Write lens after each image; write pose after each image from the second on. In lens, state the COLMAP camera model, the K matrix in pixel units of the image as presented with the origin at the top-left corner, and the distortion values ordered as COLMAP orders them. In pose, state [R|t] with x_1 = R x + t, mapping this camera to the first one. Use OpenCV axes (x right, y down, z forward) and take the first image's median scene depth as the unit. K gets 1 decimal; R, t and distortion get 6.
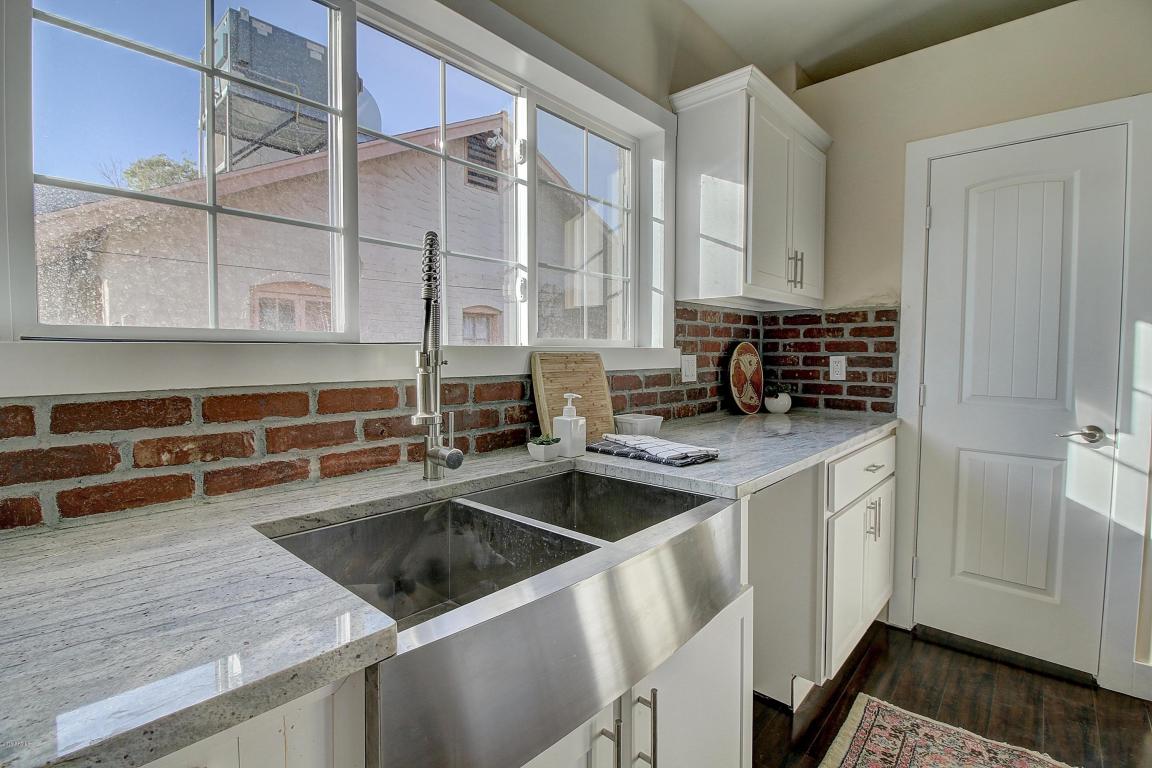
lens RADIAL K [[537.5, 0, 556.9], [0, 537.5, 372.6], [0, 0, 1]] dist [-0.004723, -0.011581]
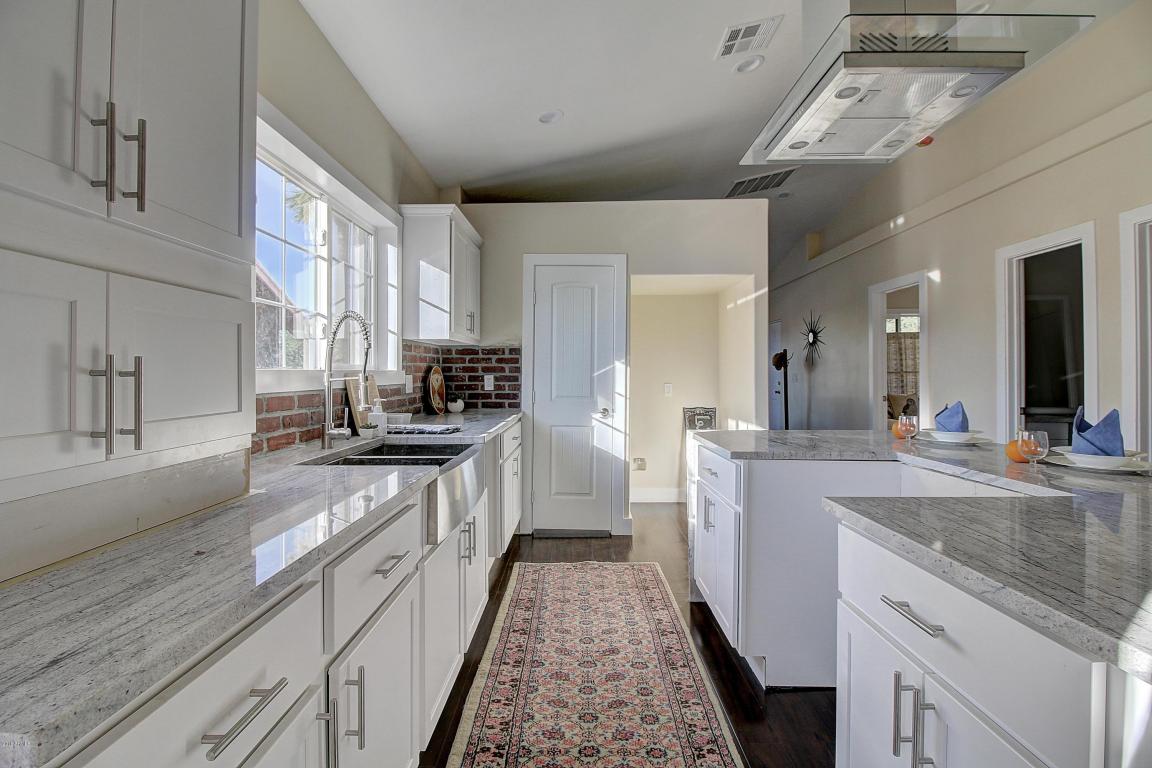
lens RADIAL K [[537.5, 0, 569.3], [0, 537.5, 376.4], [0, 0, 1]] dist [-0.004723, -0.011581]
pose [[0.747307, -0.005923, 0.664452, -0.394558], [0.024826, 0.999511, -0.019011, 0.009917], [-0.664015, 0.030702, 0.747089, -0.394278]]
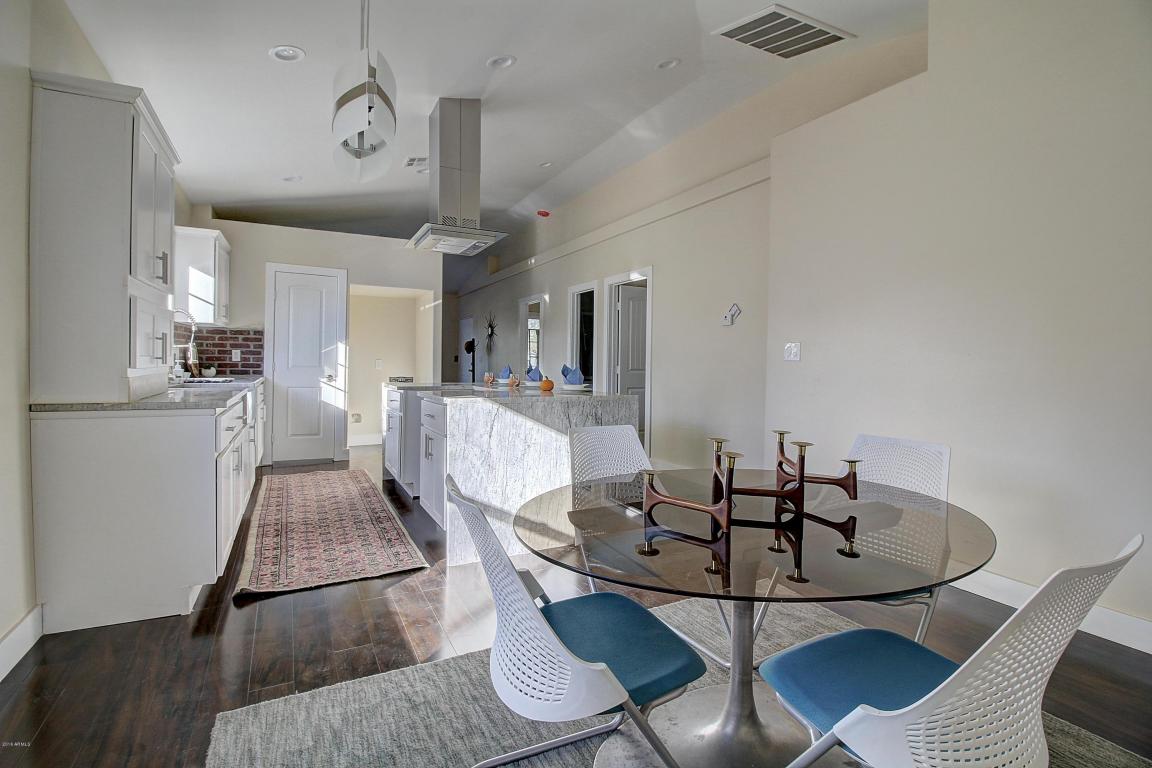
lens RADIAL K [[537.5, 0, 570.4], [0, 537.5, 373.8], [0, 0, 1]] dist [-0.004723, -0.011581]
pose [[0.343216, -0.016173, 0.939117, -1.112321], [0.015035, 0.999818, 0.011724, 0.064314], [-0.939136, 0.010095, 0.343396, -1.075097]]
